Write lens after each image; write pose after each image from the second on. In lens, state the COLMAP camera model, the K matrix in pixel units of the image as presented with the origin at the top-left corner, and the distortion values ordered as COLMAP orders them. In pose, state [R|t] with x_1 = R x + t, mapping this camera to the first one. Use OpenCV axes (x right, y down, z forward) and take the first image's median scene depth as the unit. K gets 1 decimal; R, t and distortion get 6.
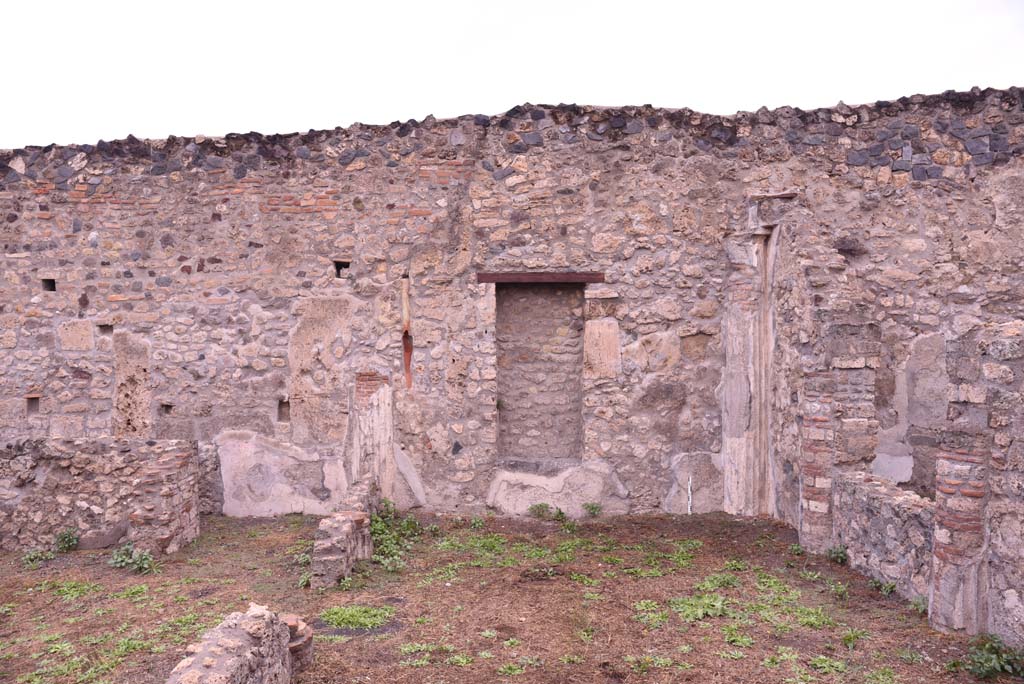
lens RADIAL K [[698.9, 0, 508.0], [0, 698.9, 345.7], [0, 0, 1]] dist [-0.132662, 0.093665]
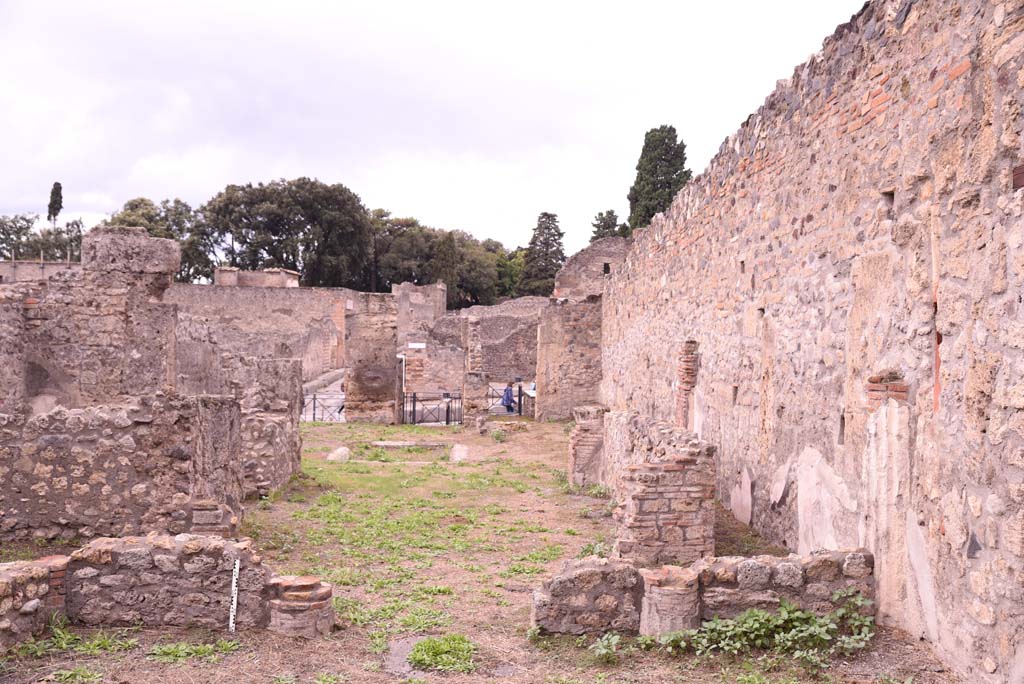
lens RADIAL K [[841.5, 0, 508.9], [0, 841.5, 347.7], [0, 0, 1]] dist [-0.081557, 0.107474]
pose [[0.003739, 0.017518, -0.999840, 0.488411], [-0.022795, 0.999588, 0.017429, 0.008819], [0.999733, 0.022726, 0.004136, 0.677970]]
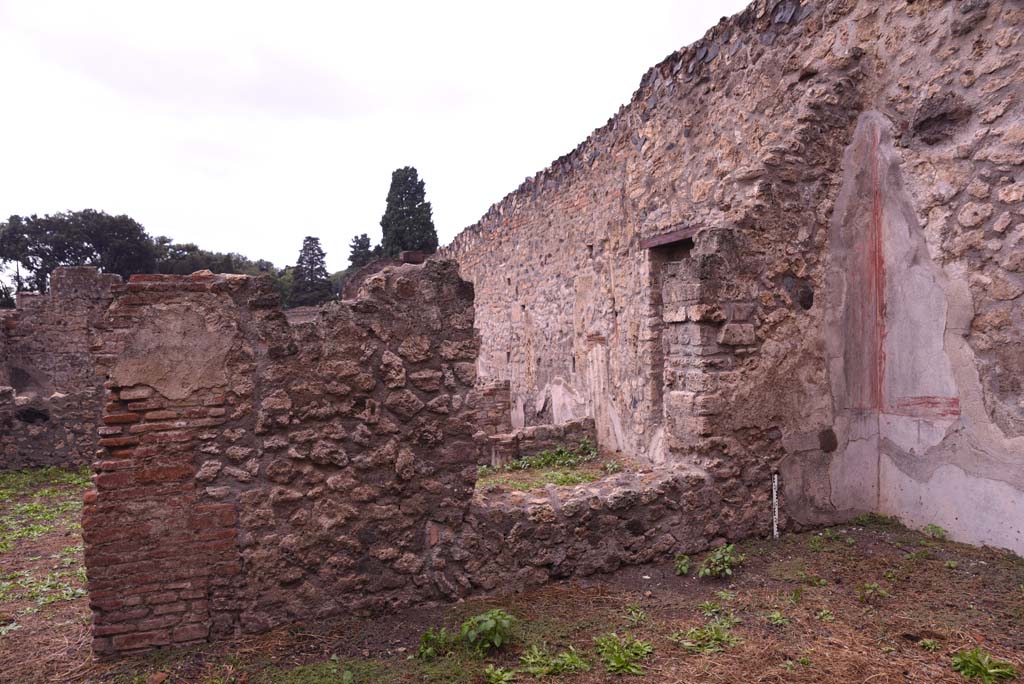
lens RADIAL K [[698.9, 0, 508.6], [0, 698.9, 343.3], [0, 0, 1]] dist [-0.132662, 0.093665]
pose [[0.323379, 0.004937, -0.946256, 0.903795], [0.030300, 0.999420, 0.015570, 0.030233], [0.945784, -0.033707, 0.323042, 0.458692]]
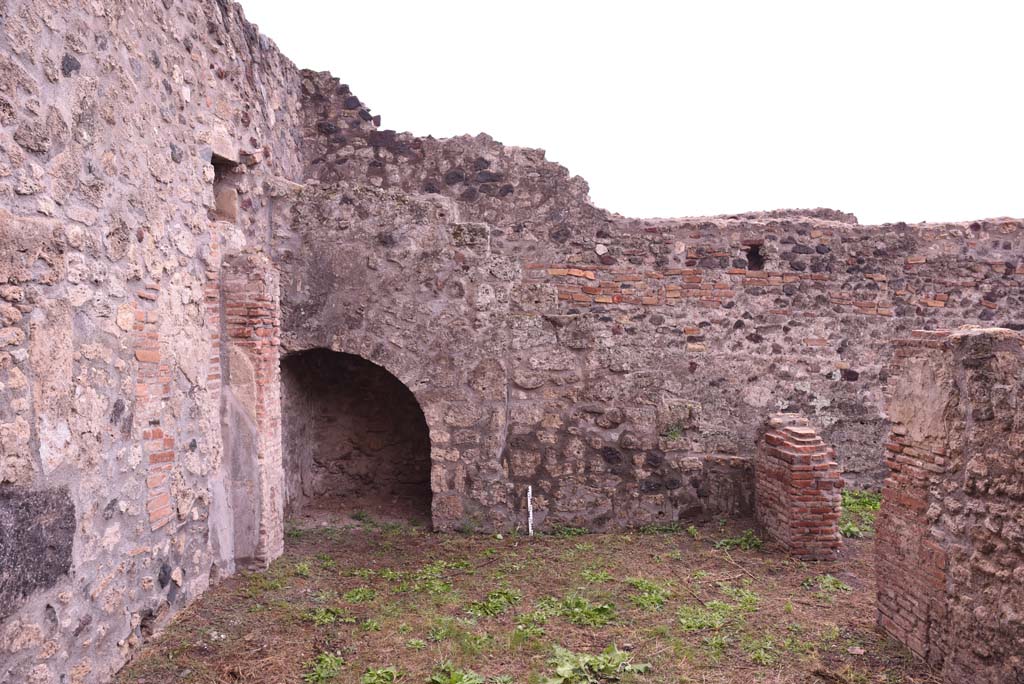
lens RADIAL K [[698.9, 0, 509.3], [0, 698.9, 348.8], [0, 0, 1]] dist [-0.132662, 0.093665]
pose [[-0.999692, 0.016804, 0.018244, 0.721503], [0.017423, 0.999259, 0.034325, -0.020432], [-0.017654, 0.034633, -0.999244, 0.868961]]
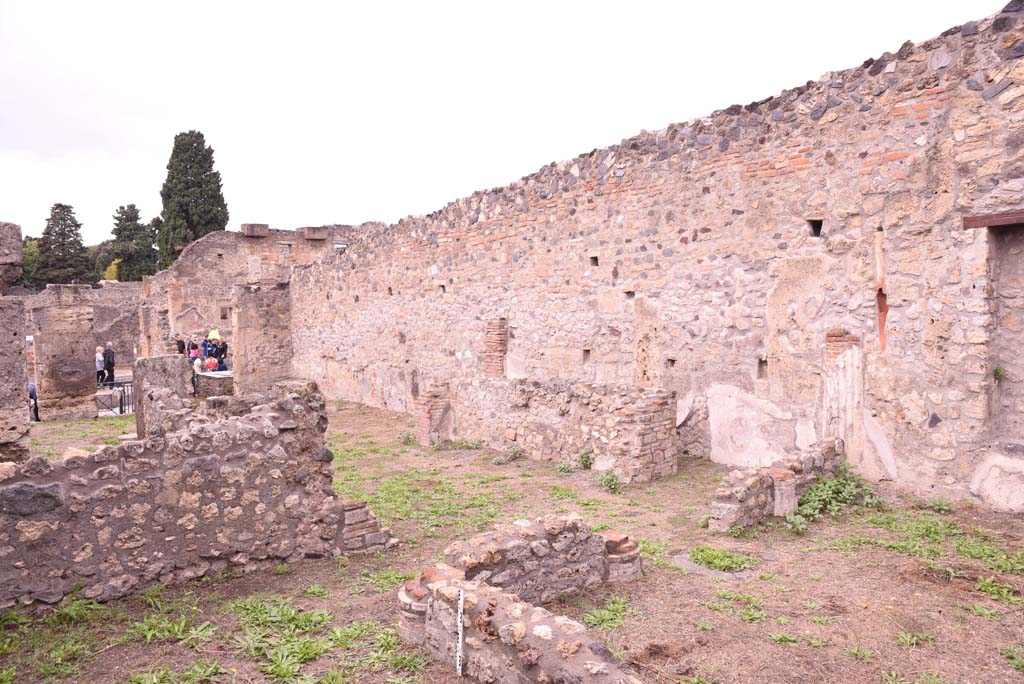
lens RADIAL K [[698.9, 0, 509.1], [0, 698.9, 348.7], [0, 0, 1]] dist [-0.132662, 0.093665]
pose [[0.611015, 0.030783, -0.791020, 0.266470], [0.016917, 0.998508, 0.051924, 0.003218], [0.791438, -0.045108, 0.609583, 0.062115]]
